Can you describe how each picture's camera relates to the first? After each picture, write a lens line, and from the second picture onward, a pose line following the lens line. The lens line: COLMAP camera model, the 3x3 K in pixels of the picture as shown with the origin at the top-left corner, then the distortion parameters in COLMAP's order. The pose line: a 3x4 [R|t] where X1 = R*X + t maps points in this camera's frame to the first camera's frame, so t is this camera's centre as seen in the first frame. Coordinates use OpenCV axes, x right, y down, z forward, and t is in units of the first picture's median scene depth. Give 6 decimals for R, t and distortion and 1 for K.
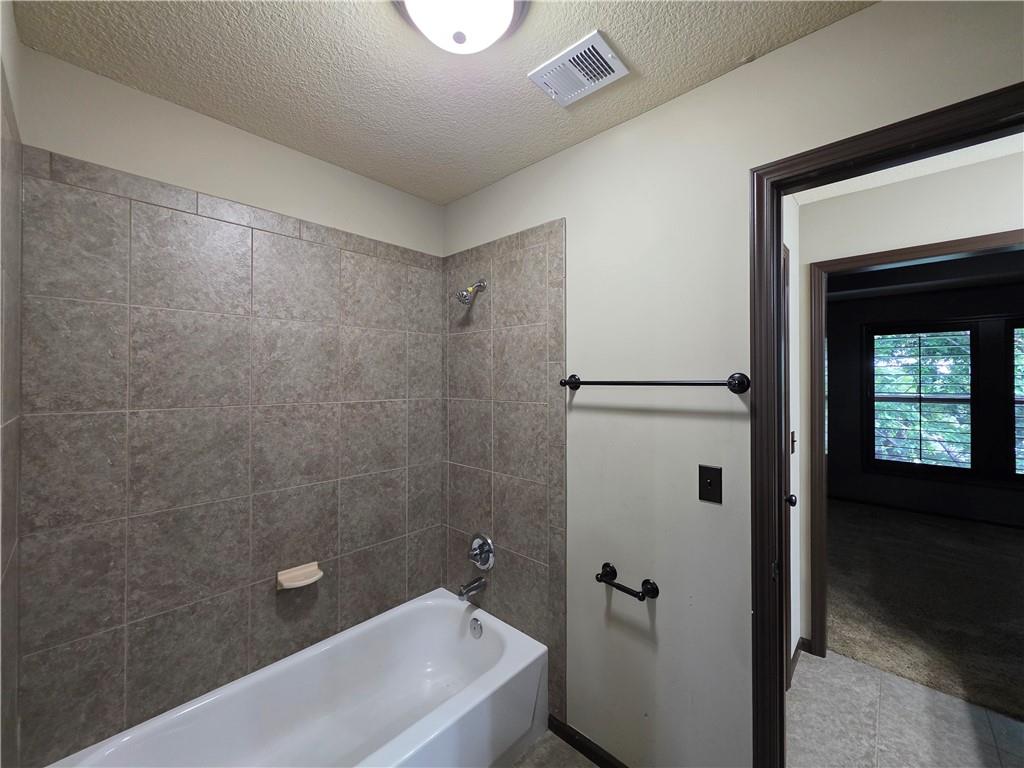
lens RADIAL K [[410.3, 0, 514.5], [0, 410.3, 378.5], [0, 0, 1]] dist [0.000014, 0.000209]
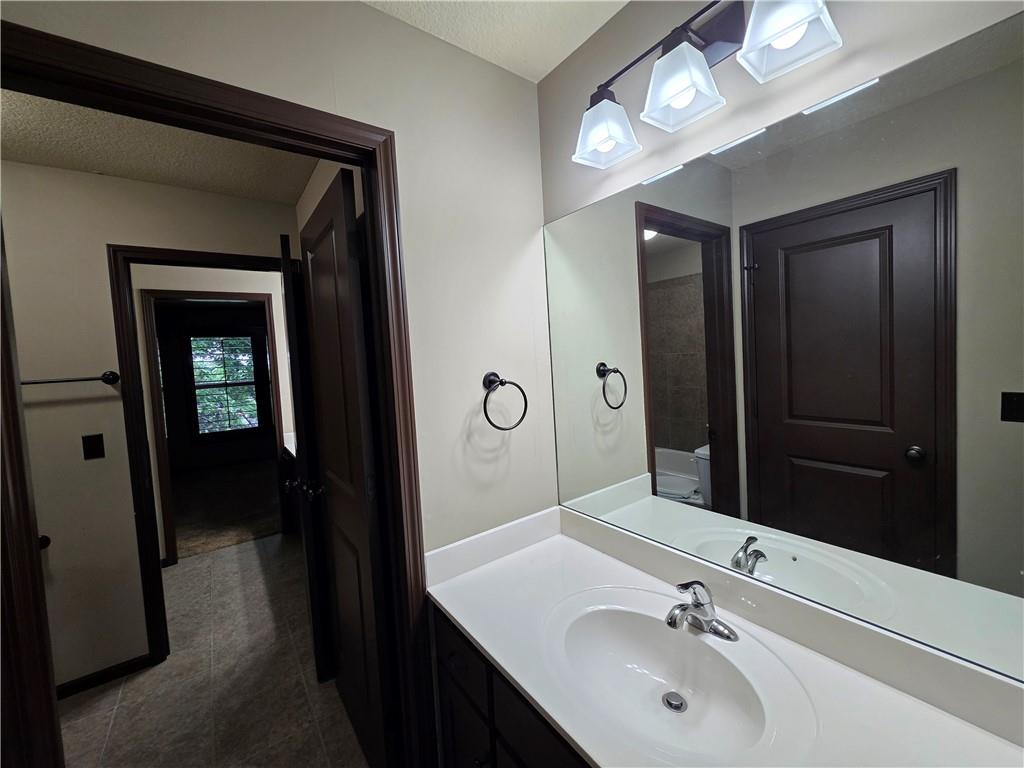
lens RADIAL K [[410.3, 0, 514.5], [0, 410.3, 378.5], [0, 0, 1]] dist [0.000014, 0.000209]
pose [[0.186681, -0.060385, 0.980563, -0.383334], [0.045777, 0.997560, 0.052717, 0.001059], [-0.981353, 0.035046, 0.188990, -0.443398]]
